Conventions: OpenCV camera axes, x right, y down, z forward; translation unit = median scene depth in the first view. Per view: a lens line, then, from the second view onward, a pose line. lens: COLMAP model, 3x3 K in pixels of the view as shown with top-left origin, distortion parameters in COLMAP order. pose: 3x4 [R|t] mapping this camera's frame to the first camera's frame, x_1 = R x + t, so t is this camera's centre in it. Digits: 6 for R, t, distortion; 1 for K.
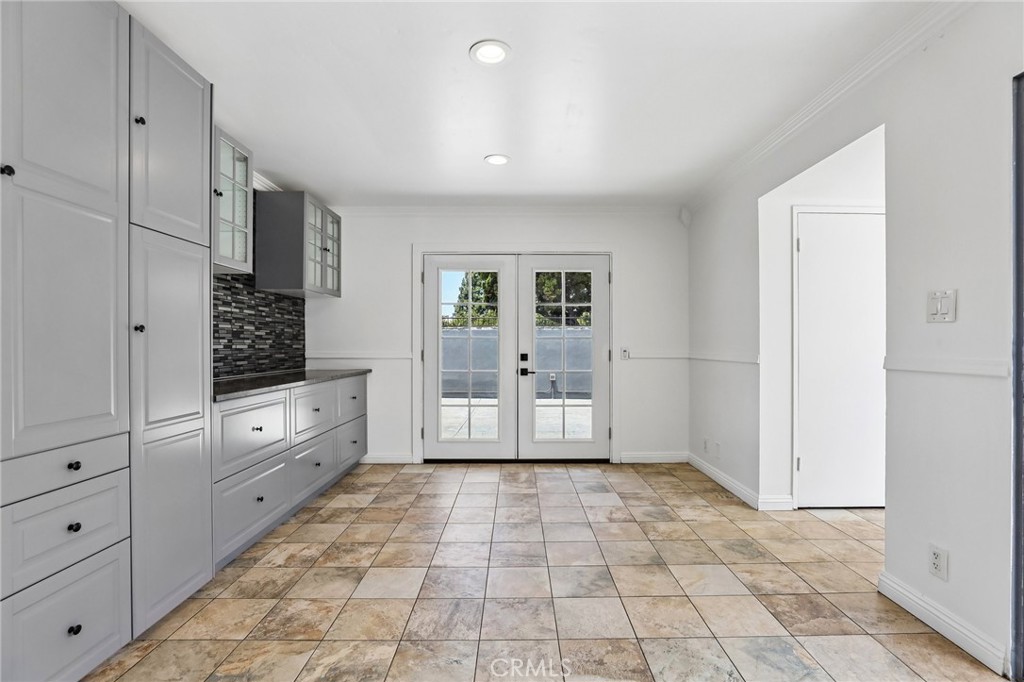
lens RADIAL K [[471.2, 0, 513.8], [0, 471.2, 346.0], [0, 0, 1]] dist [-0.000558, 0.001518]
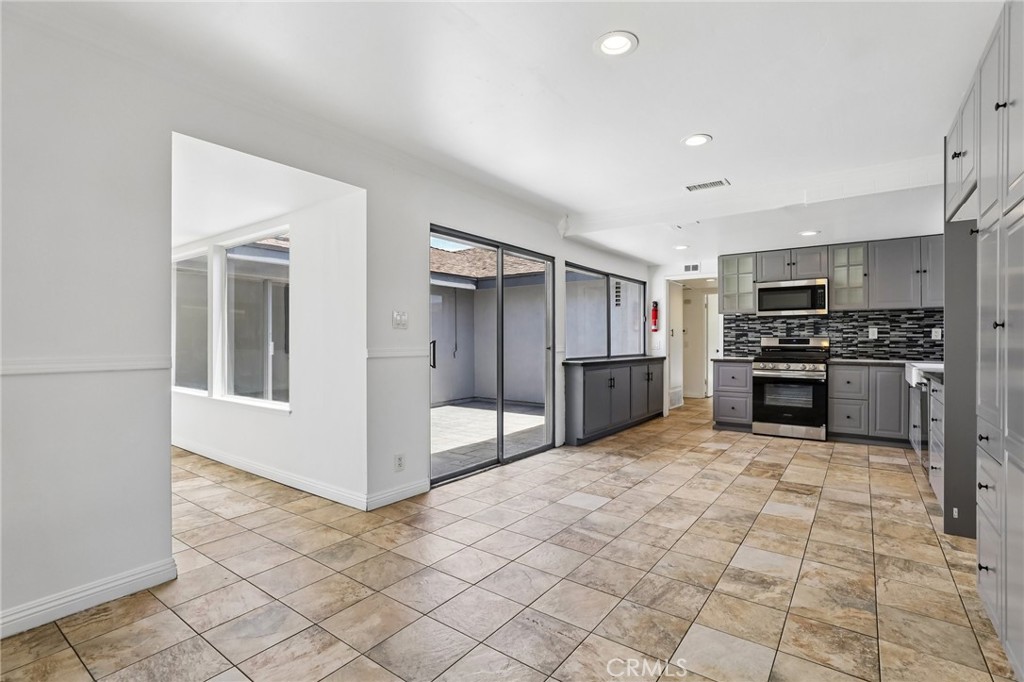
lens RADIAL K [[471.2, 0, 512.4], [0, 471.2, 341.9], [0, 0, 1]] dist [-0.000558, 0.001518]
pose [[-0.799476, -0.001461, 0.600697, -0.503367], [-0.001037, 0.999999, 0.001052, -0.009205], [-0.600697, 0.000219, -0.799476, 2.063150]]
